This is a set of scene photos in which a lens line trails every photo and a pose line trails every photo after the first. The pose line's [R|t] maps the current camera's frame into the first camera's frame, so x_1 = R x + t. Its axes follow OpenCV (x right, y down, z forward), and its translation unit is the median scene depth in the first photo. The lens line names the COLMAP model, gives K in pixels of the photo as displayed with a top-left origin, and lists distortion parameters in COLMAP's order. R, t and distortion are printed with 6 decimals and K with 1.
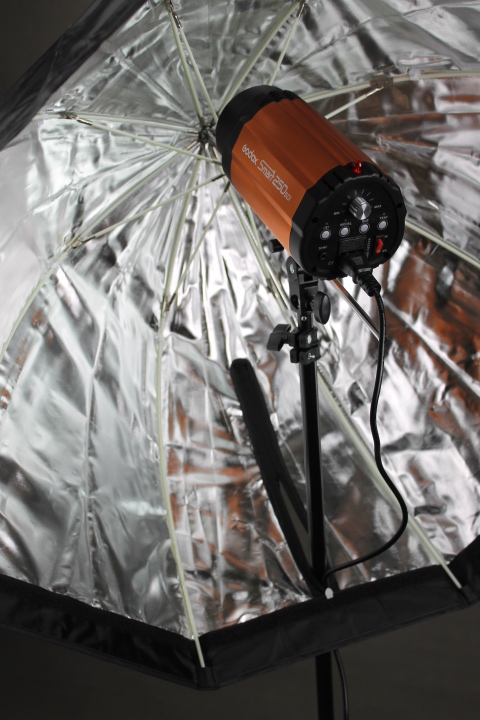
lens RADIAL K [[1059.3, 0, 240.0], [0, 1059.3, 360.0], [0, 0, 1]] dist [-0.036493, 0.028891]
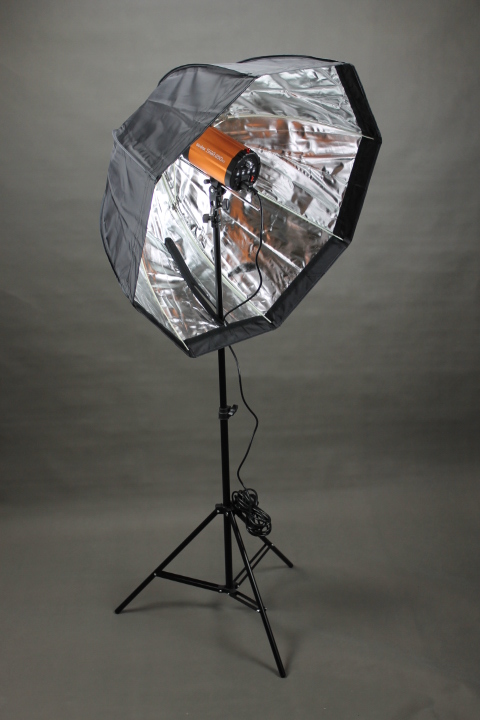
lens RADIAL K [[1059.3, 0, 240.0], [0, 1059.3, 360.0], [0, 0, 1]] dist [-0.036493, 0.028891]
pose [[0.928304, -0.085317, 0.361902, -0.773087], [0.088255, 0.996062, 0.008439, 0.279943], [-0.361197, 0.024105, 0.932178, -1.296228]]
